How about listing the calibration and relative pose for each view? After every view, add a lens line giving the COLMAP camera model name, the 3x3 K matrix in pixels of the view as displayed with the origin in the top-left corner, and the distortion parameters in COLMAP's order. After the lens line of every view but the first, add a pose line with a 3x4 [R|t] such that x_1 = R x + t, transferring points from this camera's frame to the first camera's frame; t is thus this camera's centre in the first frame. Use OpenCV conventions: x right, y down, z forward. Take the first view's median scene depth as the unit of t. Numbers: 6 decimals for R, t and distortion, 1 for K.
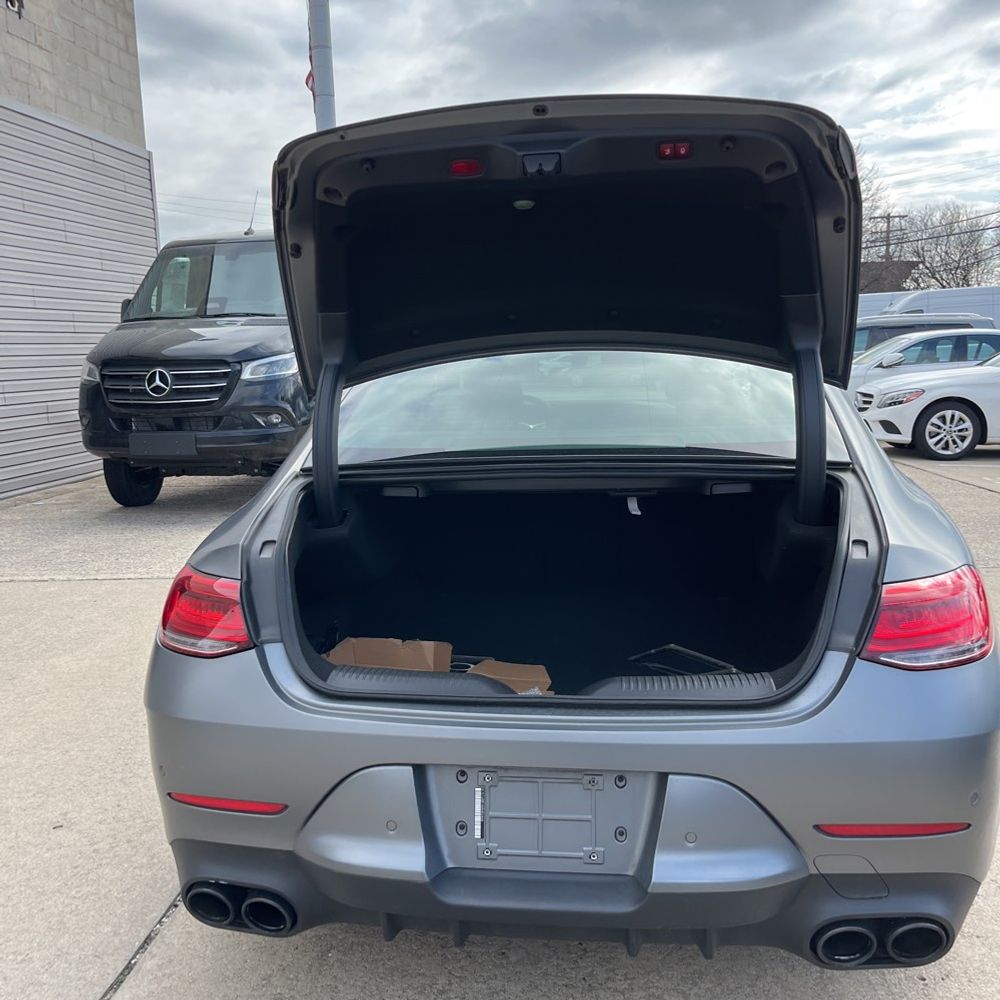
lens RADIAL K [[1014.2, 0, 492.3], [0, 1014.2, 506.8], [0, 0, 1]] dist [0.022216, 0.000000]
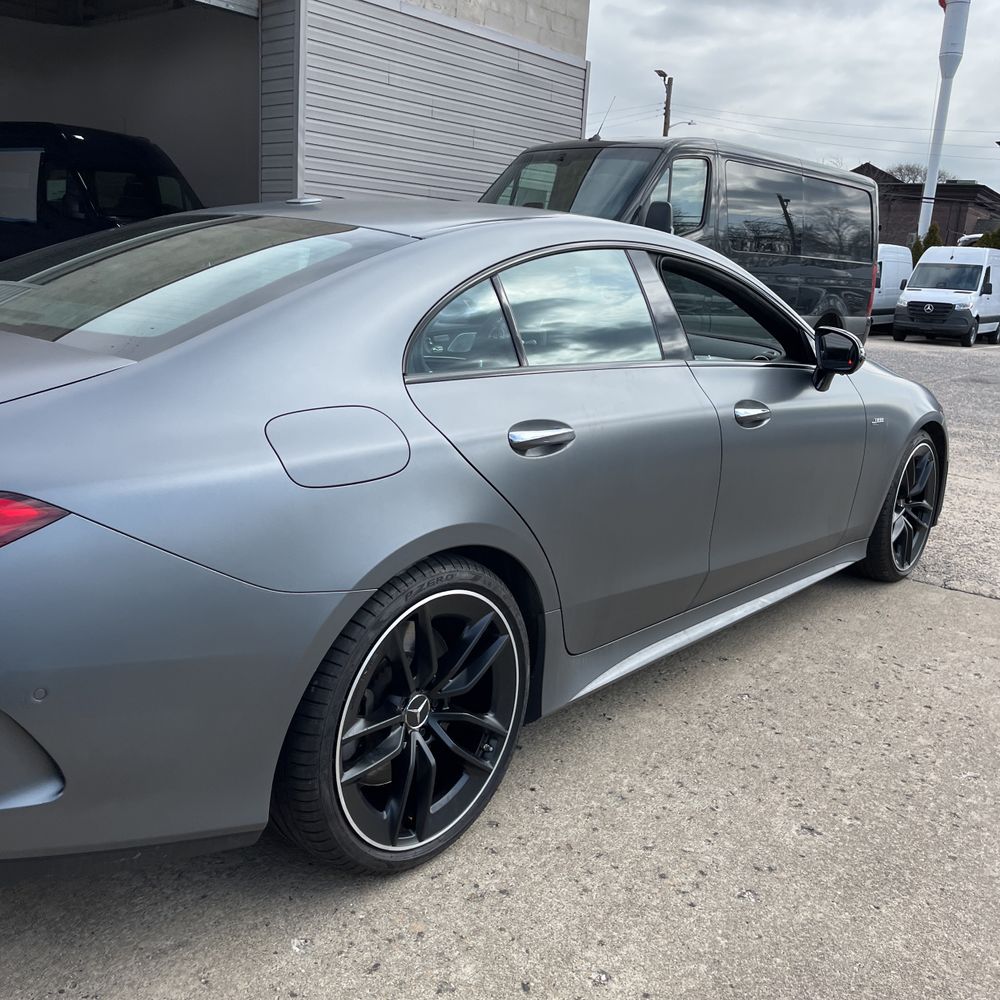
lens RADIAL K [[1014.2, 0, 496.5], [0, 1014.2, 492.7], [0, 0, 1]] dist [0.022216, 0.000000]
pose [[0.844746, 0.191369, -0.499783, 0.297082], [-0.162801, 0.981511, 0.100655, -0.020564], [0.509805, -0.003663, 0.860282, 0.124733]]
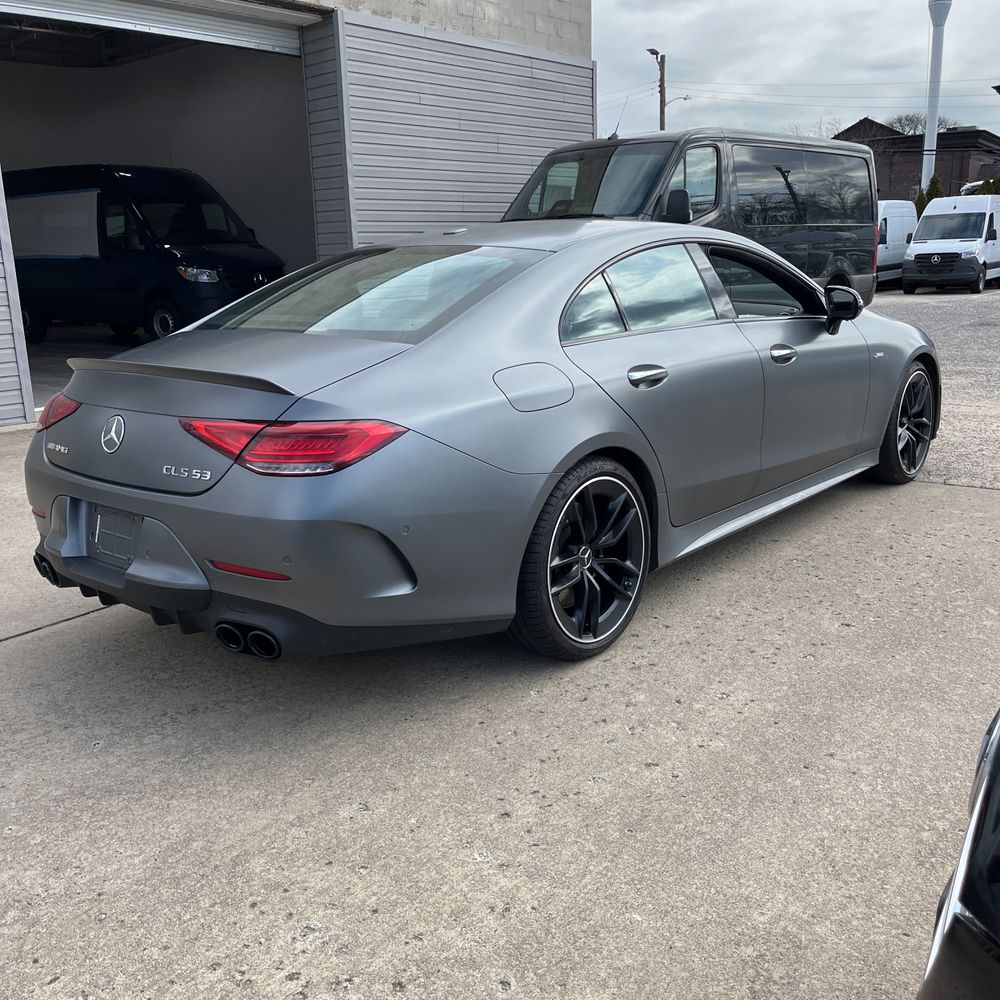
lens RADIAL K [[1014.2, 0, 491.7], [0, 1014.2, 499.6], [0, 0, 1]] dist [0.022216, 0.000000]
pose [[0.844431, 0.126965, -0.520400, 0.338850], [-0.075490, 0.990015, 0.119047, -0.003003], [0.530319, -0.061242, 0.845584, -0.031113]]
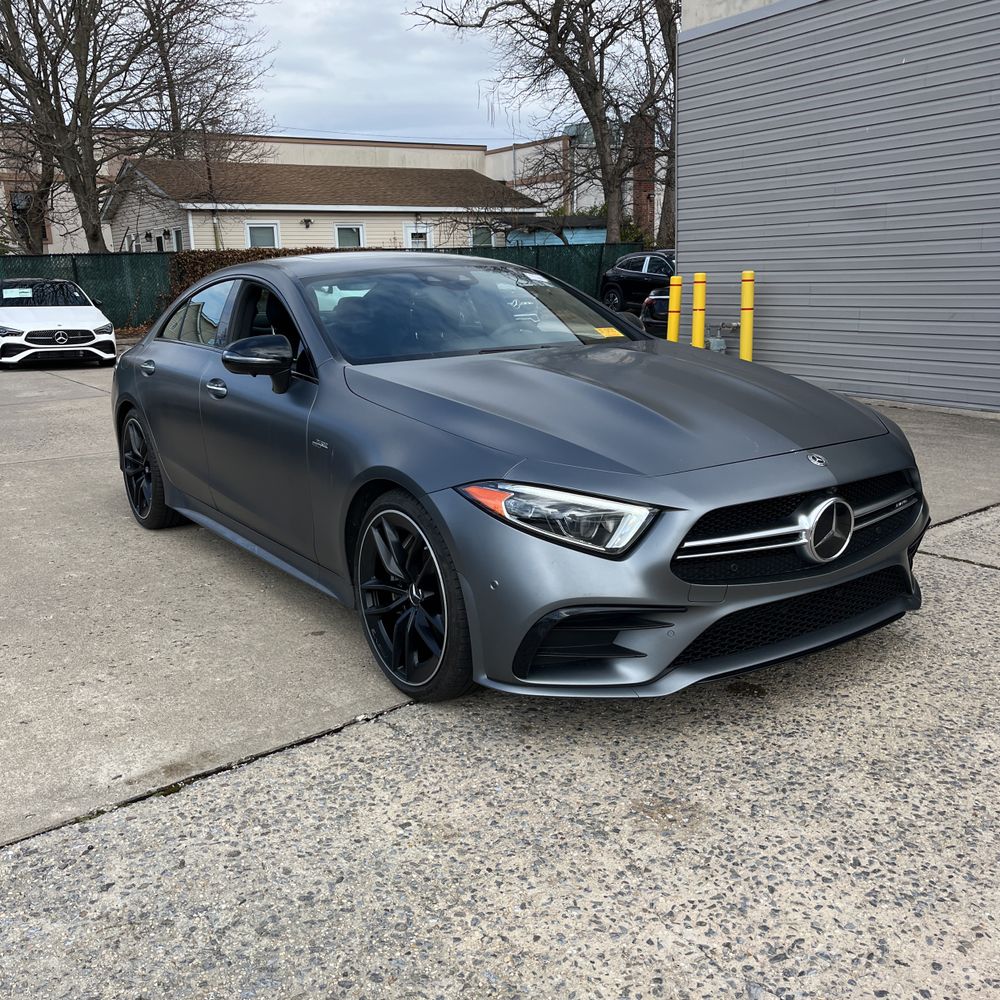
lens RADIAL K [[1014.2, 0, 512.1], [0, 1014.2, 495.2], [0, 0, 1]] dist [0.022216, 0.000000]
pose [[-0.730385, 0.197785, -0.653772, 0.437369], [-0.055767, 0.936694, 0.345679, -0.175388], [0.680755, 0.288938, -0.673118, 1.013838]]
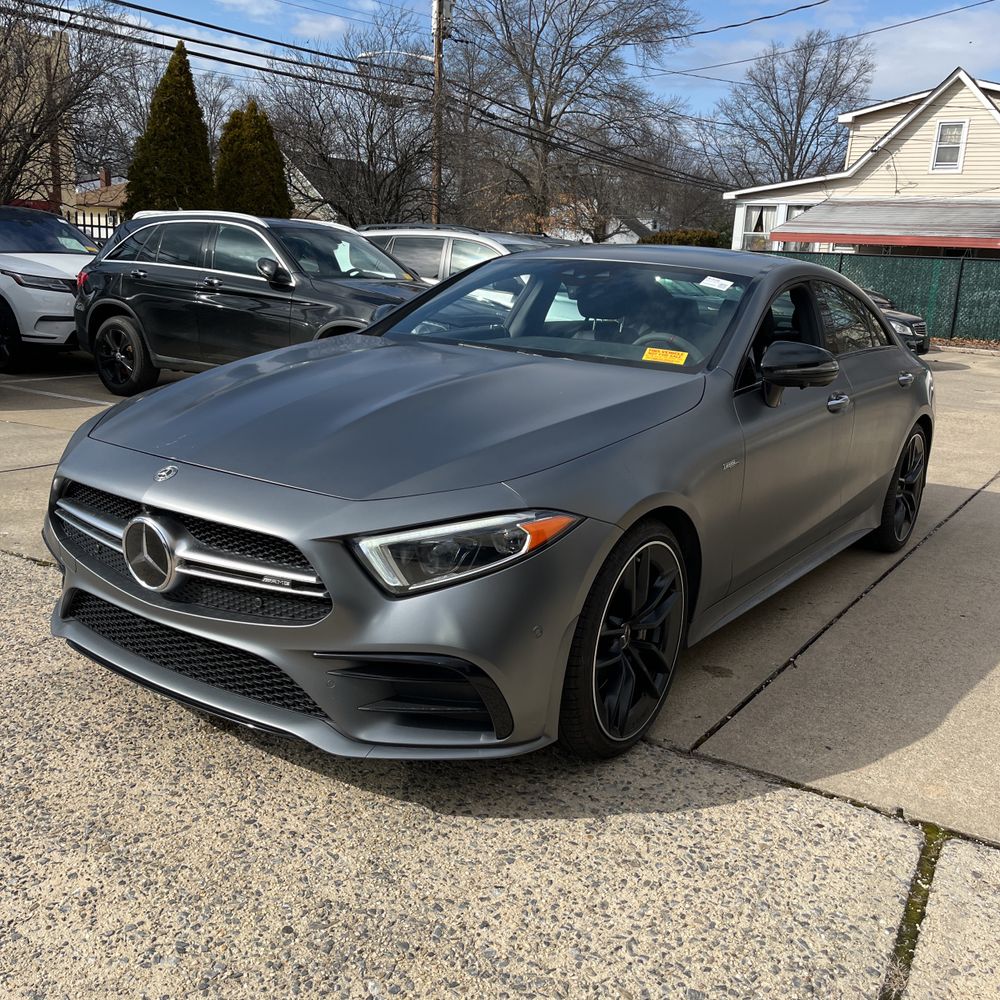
lens RADIAL K [[1014.2, 0, 502.9], [0, 1014.2, 501.1], [0, 0, 1]] dist [0.022216, 0.000000]
pose [[-0.896685, -0.123625, 0.425057, -0.132503], [0.039149, 0.934303, 0.354324, -0.167305], [-0.440935, 0.334358, -0.832935, 1.061085]]
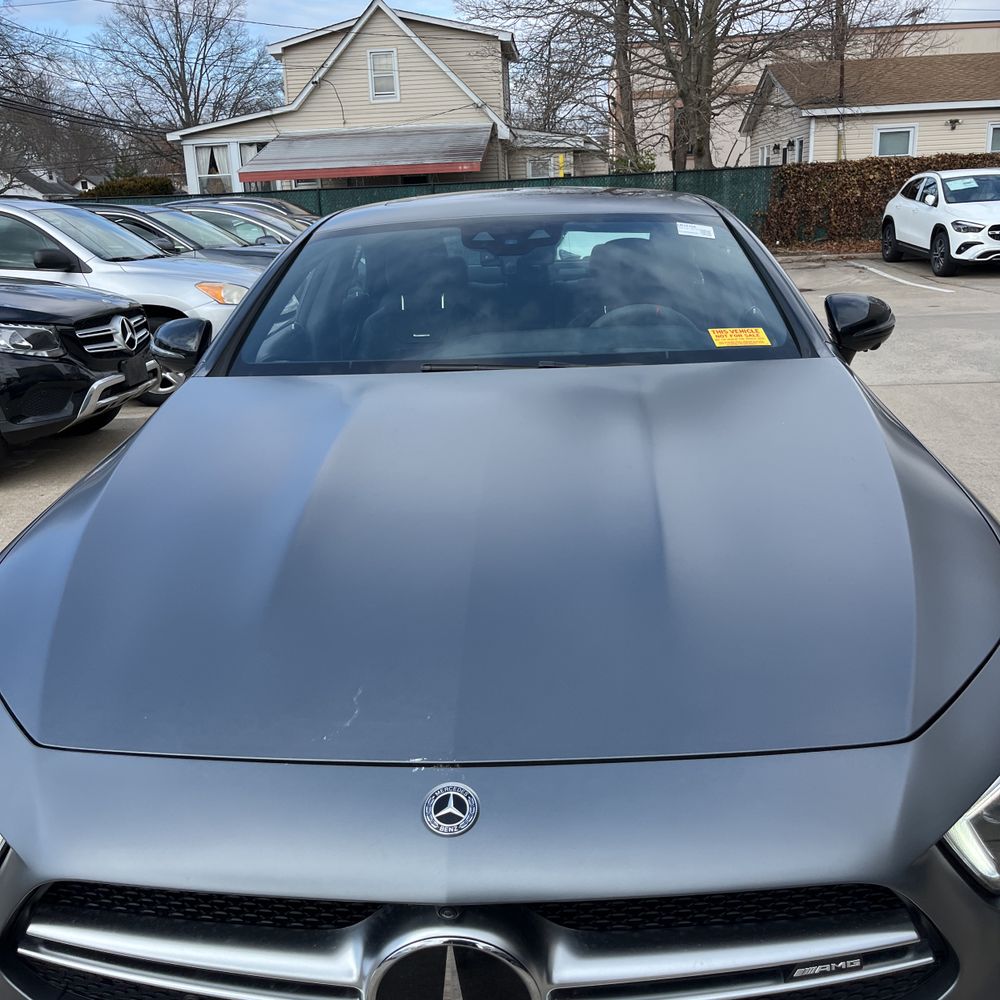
lens RADIAL K [[1014.2, 0, 498.6], [0, 1014.2, 494.2], [0, 0, 1]] dist [0.022216, 0.000000]
pose [[-0.994059, 0.089375, -0.062122, 0.103544], [0.054934, 0.904684, 0.422526, -0.161564], [0.093964, 0.416603, -0.904219, 0.942132]]
